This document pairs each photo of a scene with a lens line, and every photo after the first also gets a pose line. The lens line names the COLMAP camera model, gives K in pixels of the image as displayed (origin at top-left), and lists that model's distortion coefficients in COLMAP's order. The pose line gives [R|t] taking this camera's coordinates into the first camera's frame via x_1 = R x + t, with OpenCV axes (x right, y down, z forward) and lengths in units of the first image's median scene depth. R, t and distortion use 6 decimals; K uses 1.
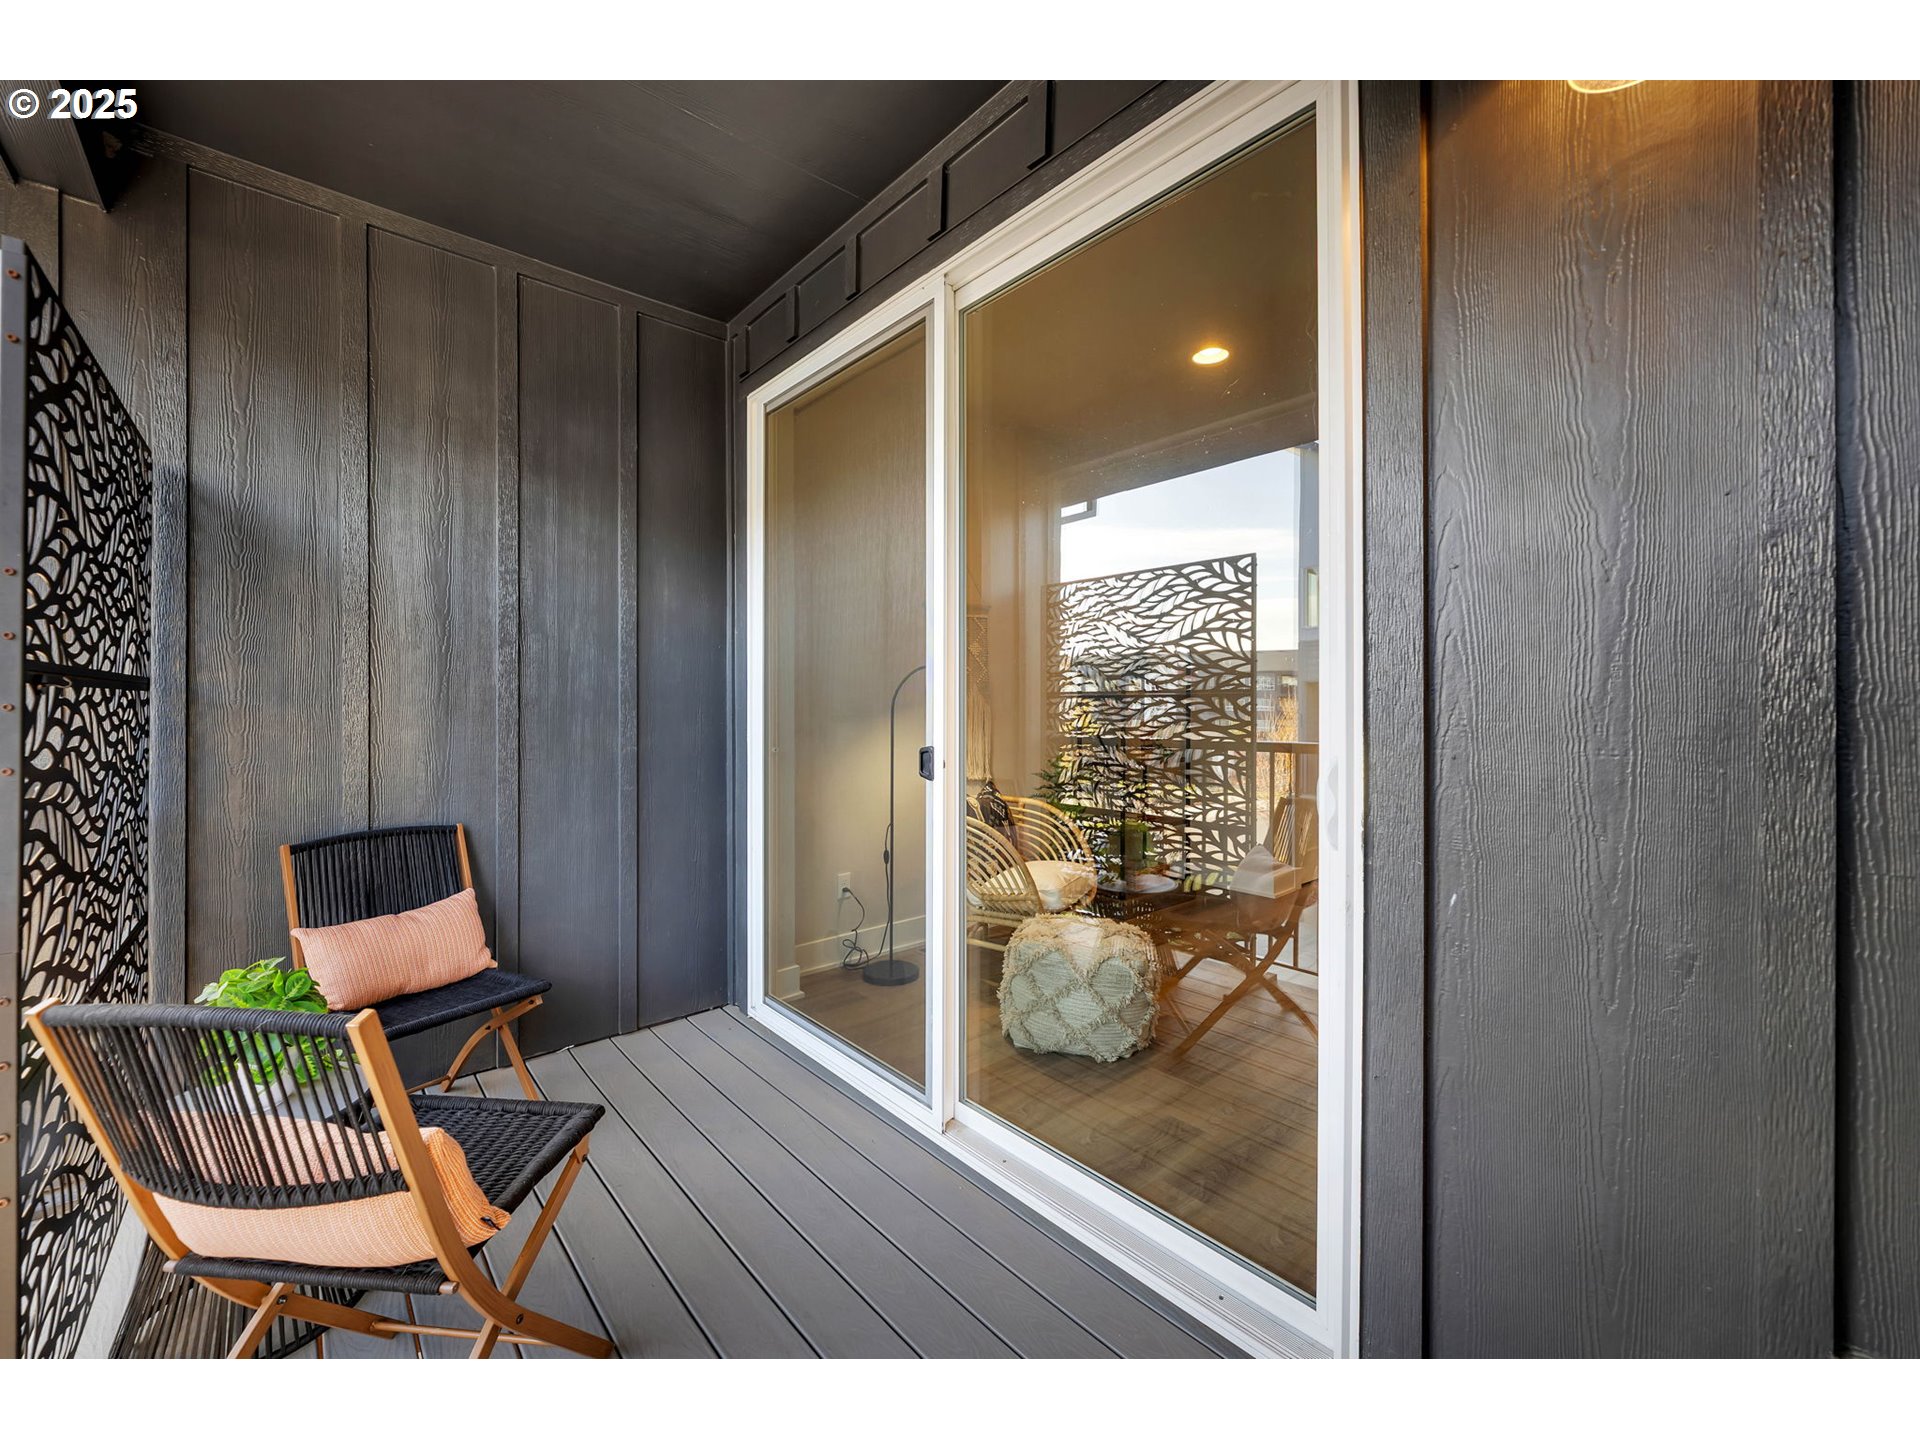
lens RADIAL K [[793.8, 0, 941.6], [0, 793.8, 714.2], [0, 0, 1]] dist [0.003230, -0.001027]
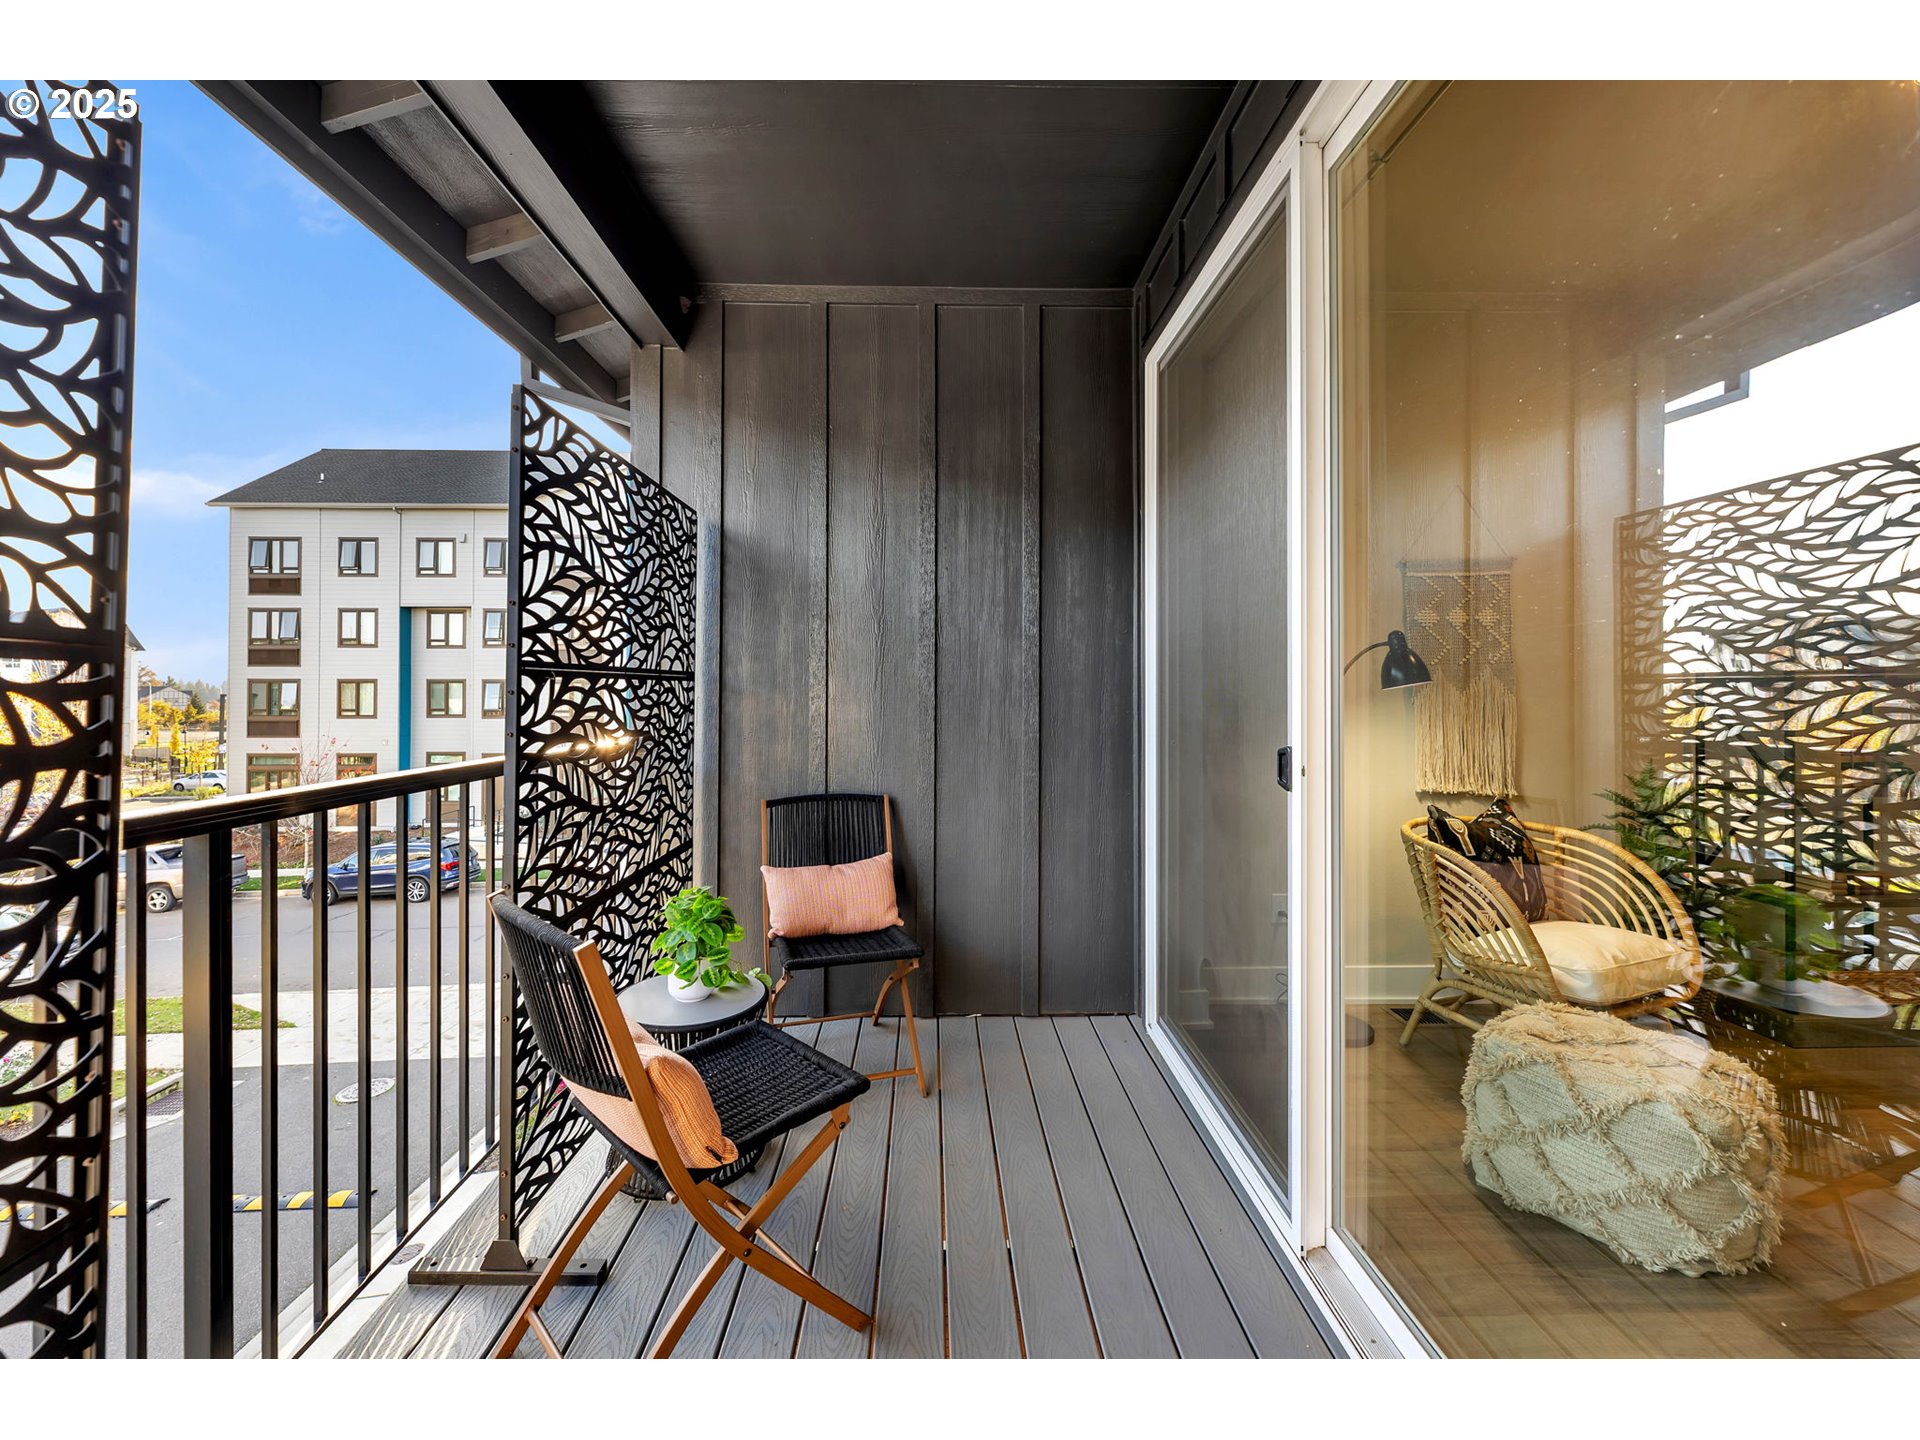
lens RADIAL K [[793.8, 0, 942.3], [0, 793.8, 689.5], [0, 0, 1]] dist [0.003230, -0.001027]
pose [[0.764251, -0.000431, -0.644918, 0.183673], [-0.009987, 0.999872, -0.012503, -0.001166], [0.644841, 0.015996, 0.764149, 0.157407]]
